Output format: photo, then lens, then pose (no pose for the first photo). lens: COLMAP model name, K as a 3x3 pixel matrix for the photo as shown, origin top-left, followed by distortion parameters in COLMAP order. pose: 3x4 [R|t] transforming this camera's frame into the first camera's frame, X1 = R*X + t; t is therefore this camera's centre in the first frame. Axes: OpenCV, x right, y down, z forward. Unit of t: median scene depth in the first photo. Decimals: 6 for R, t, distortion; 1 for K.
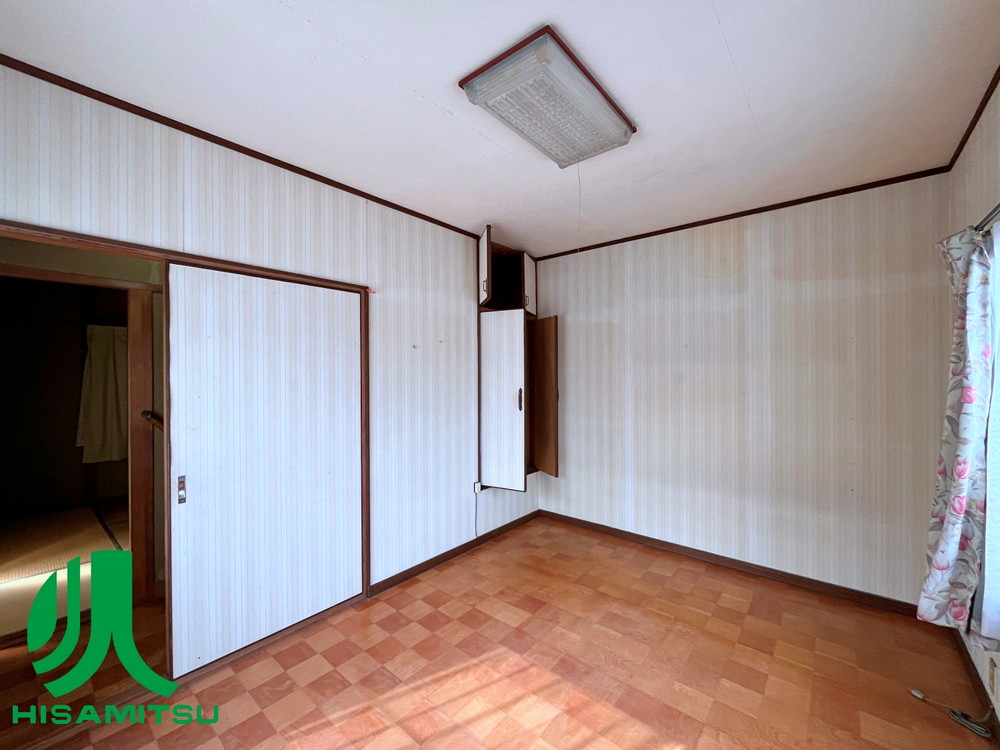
lens RADIAL K [[407.6, 0, 501.1], [0, 407.6, 378.4], [0, 0, 1]] dist [-0.004336, -0.000158]
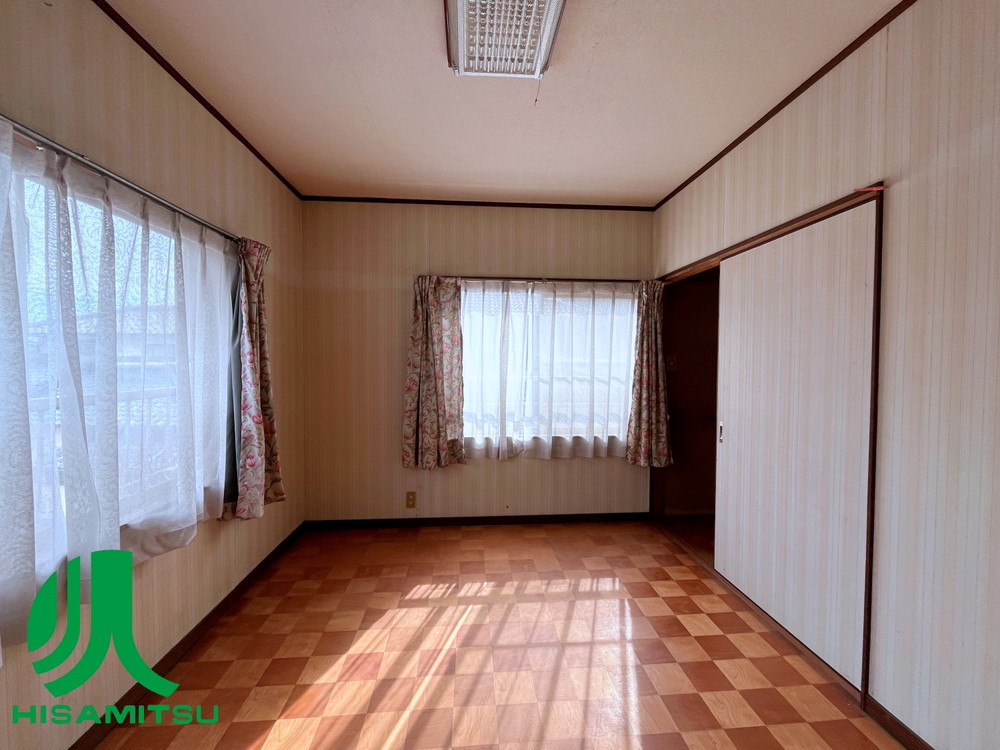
lens RADIAL K [[407.6, 0, 502.0], [0, 407.6, 370.5], [0, 0, 1]] dist [-0.004336, -0.000158]
pose [[-0.724407, 0.010524, -0.689292, 0.614345], [-0.003260, 0.999820, 0.018691, 0.044825], [0.689365, 0.015786, -0.724242, 1.398765]]
